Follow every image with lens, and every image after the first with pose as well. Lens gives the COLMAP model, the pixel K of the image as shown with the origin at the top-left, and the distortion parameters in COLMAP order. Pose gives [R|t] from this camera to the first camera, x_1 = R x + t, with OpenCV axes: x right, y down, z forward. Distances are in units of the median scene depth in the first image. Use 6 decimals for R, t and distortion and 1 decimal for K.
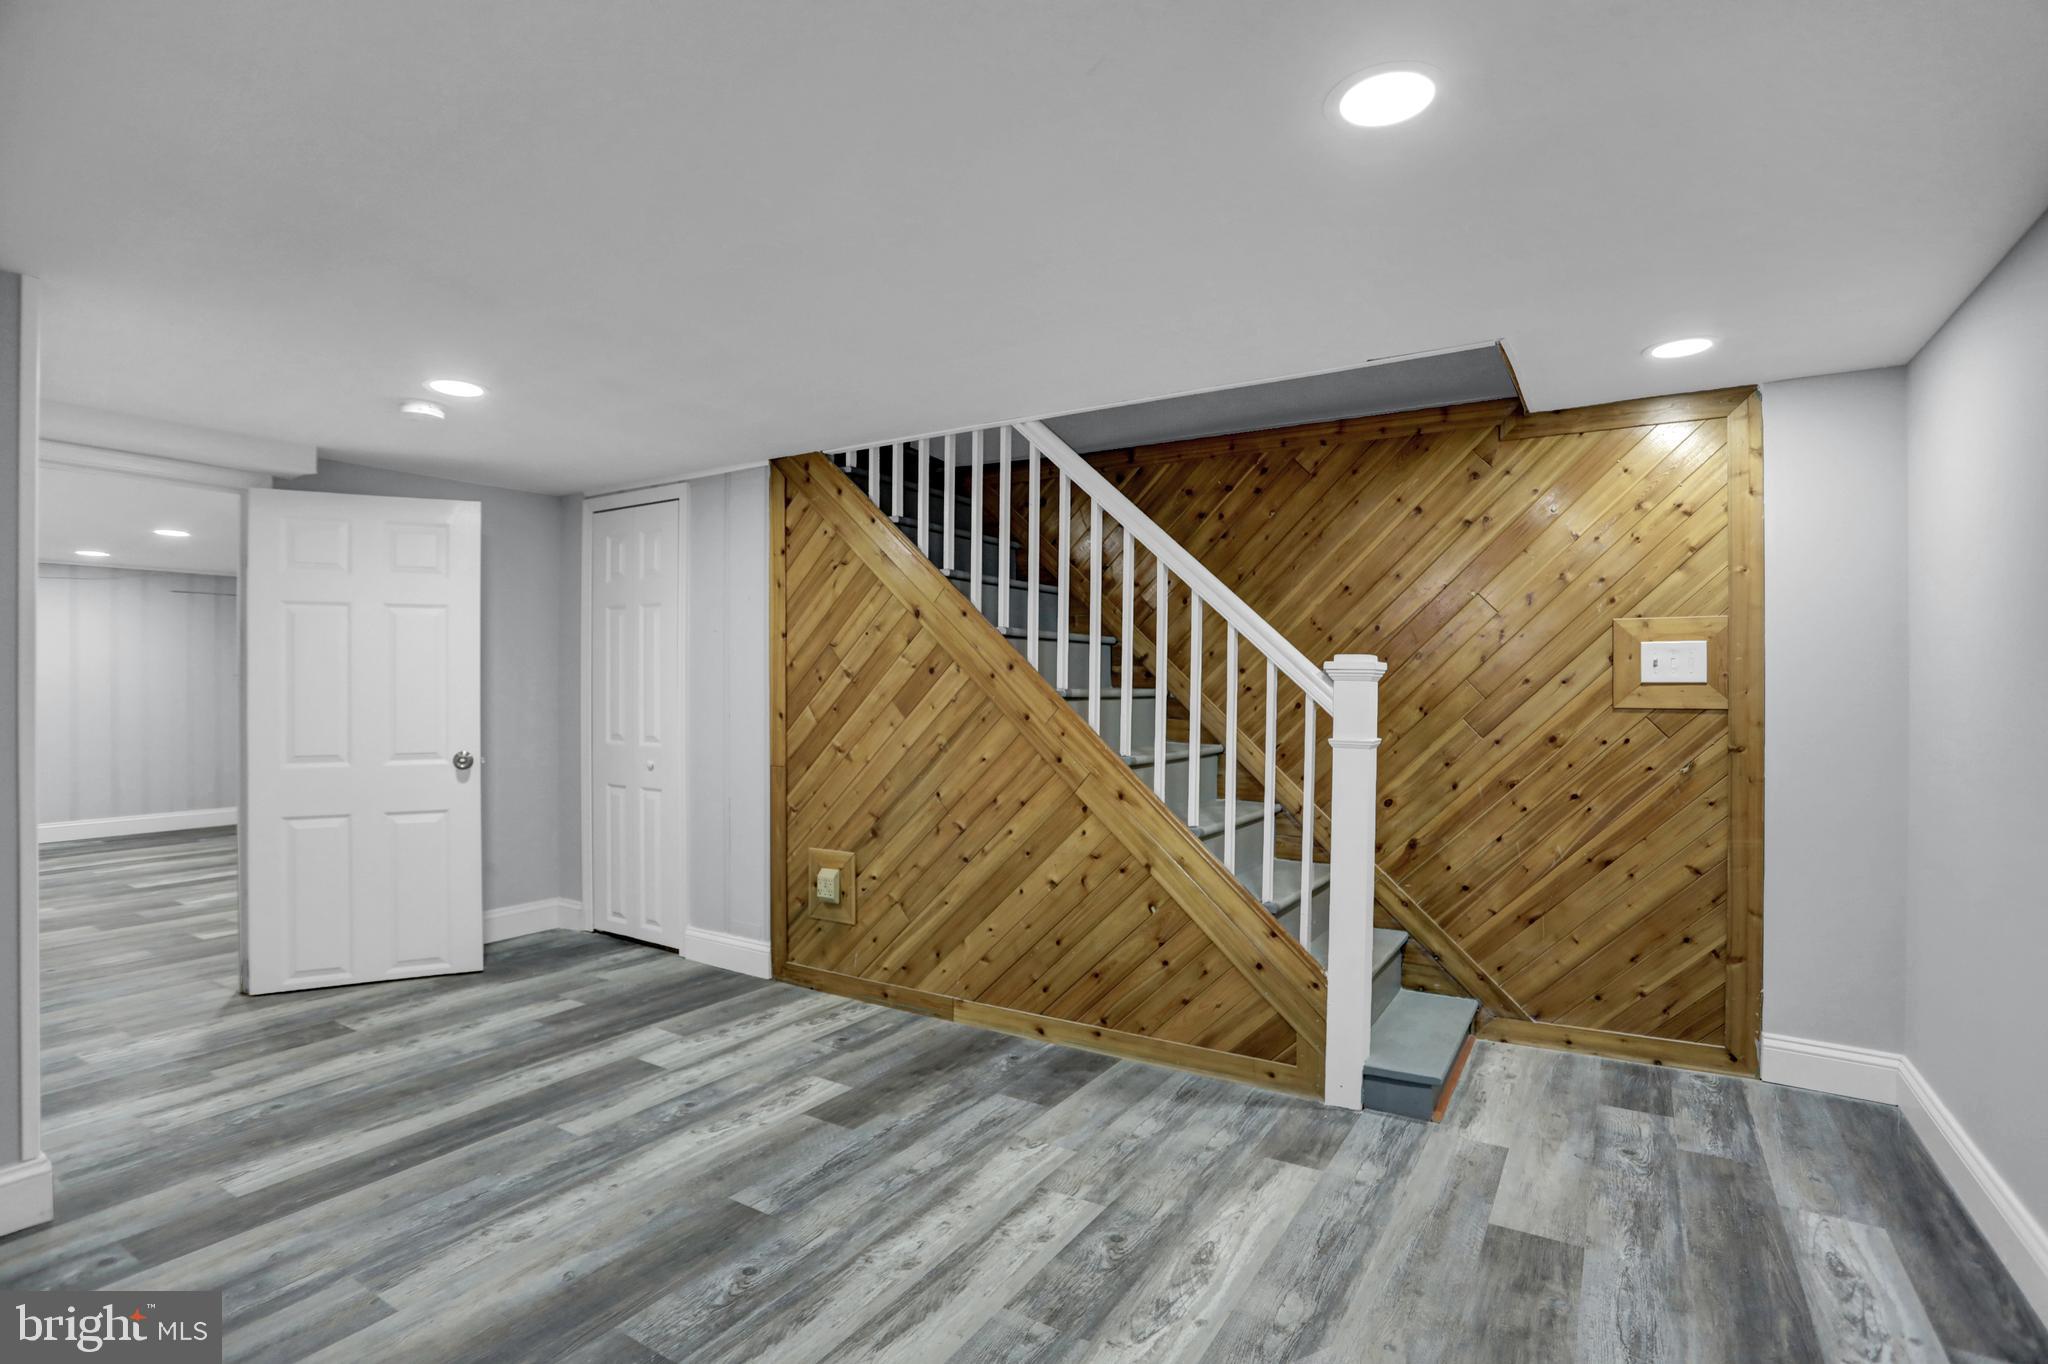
lens RADIAL K [[983.8, 0, 1024.2], [0, 983.8, 671.2], [0, 0, 1]] dist [-0.049337, 0.020145]
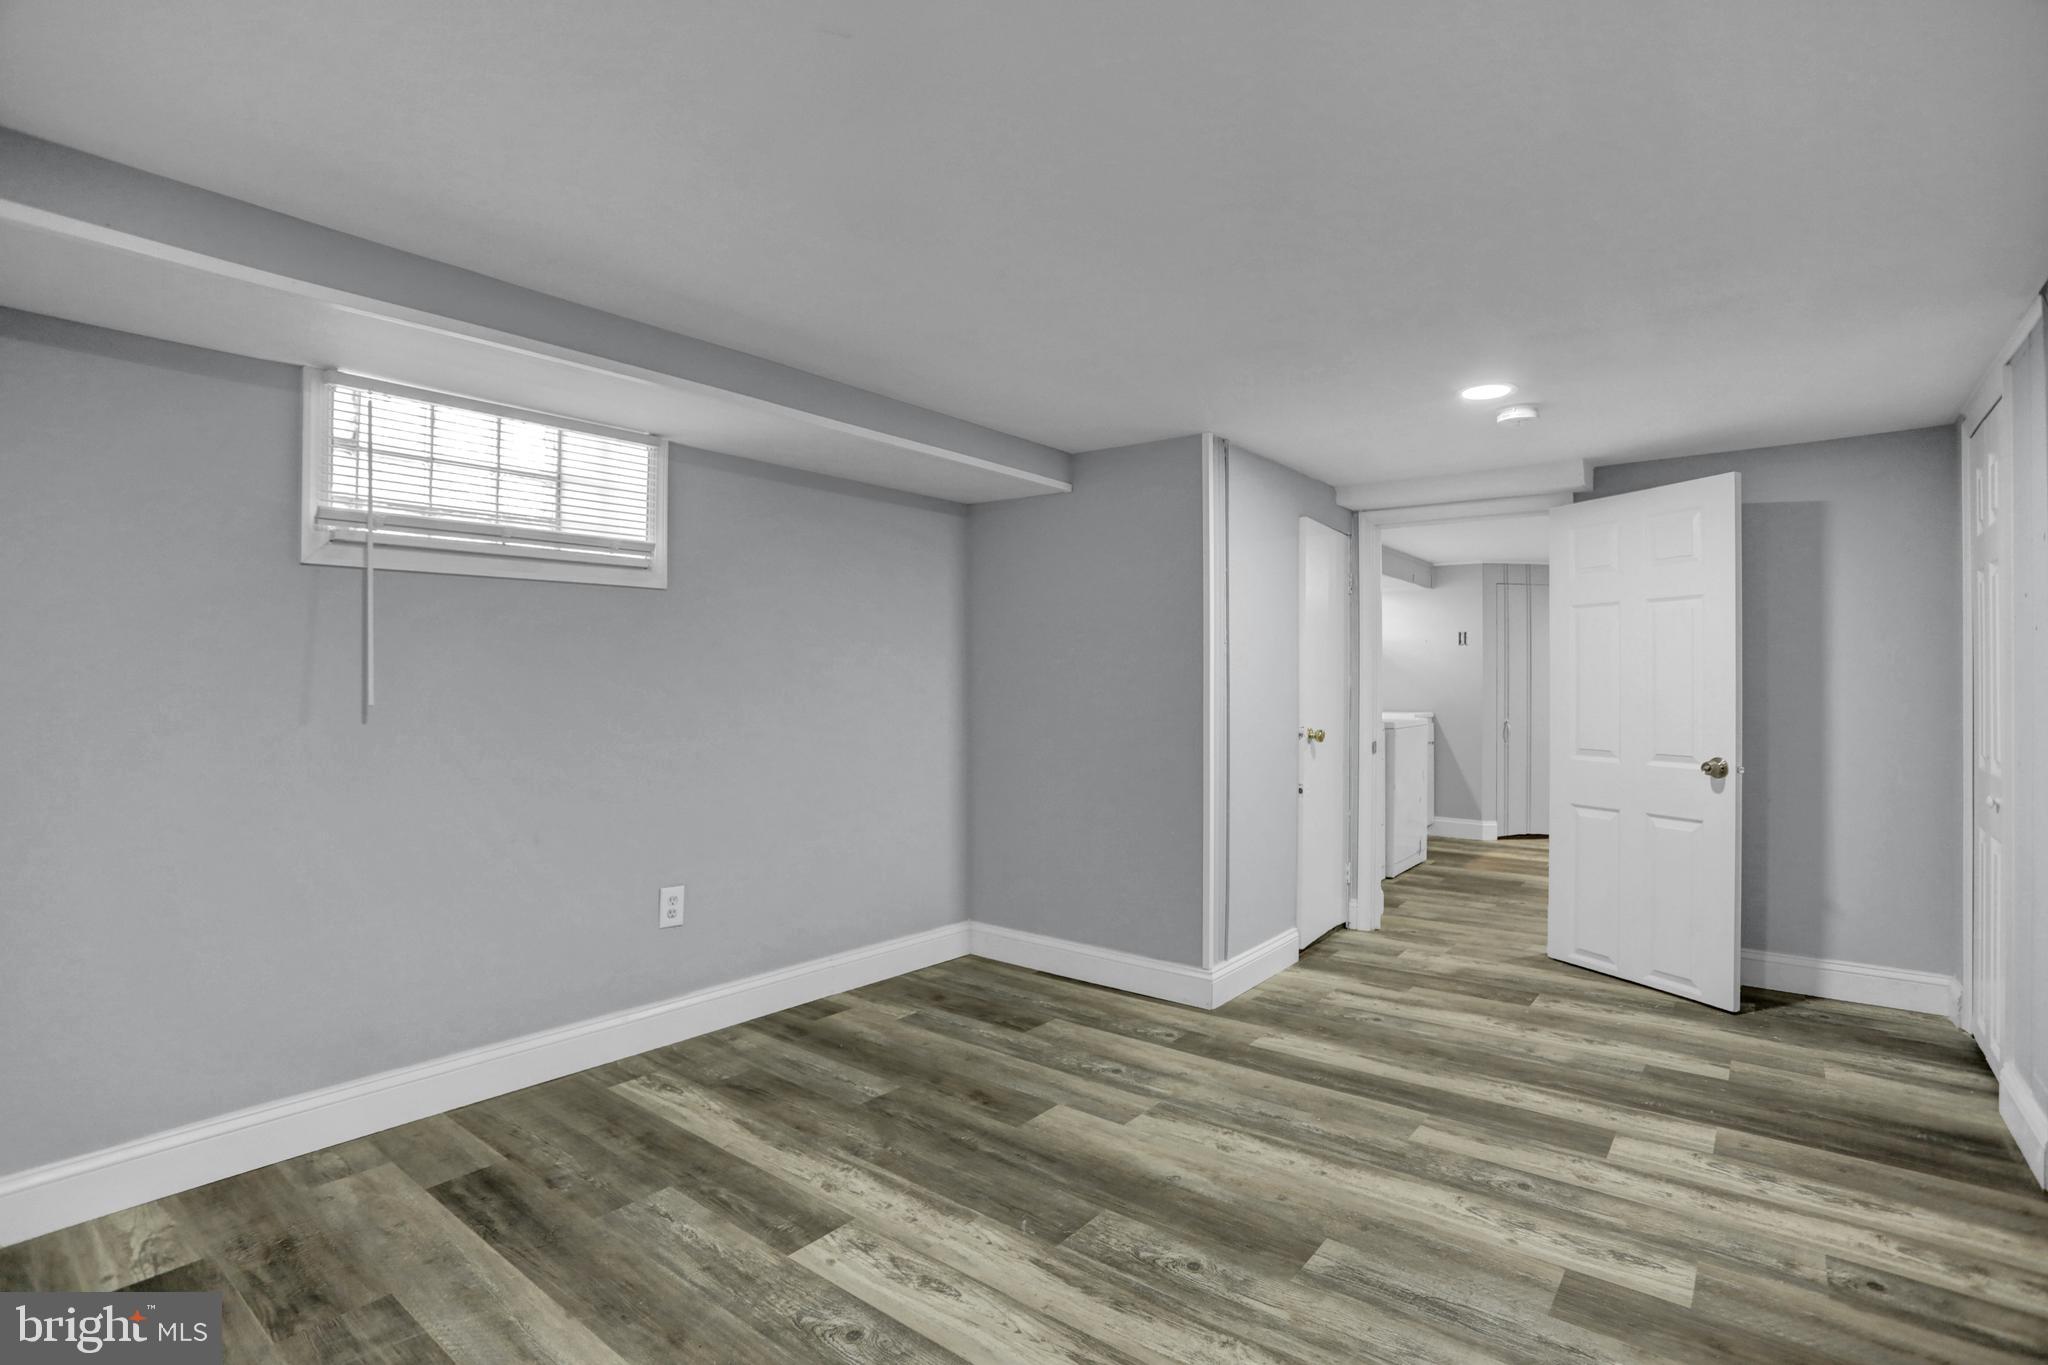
lens RADIAL K [[983.8, 0, 1033.0], [0, 983.8, 694.8], [0, 0, 1]] dist [-0.049337, 0.020145]
pose [[-0.091418, 0.010021, -0.995762, 0.468089], [0.009453, 0.999913, 0.009195, 0.014676], [0.995768, -0.008572, -0.091505, 0.608134]]
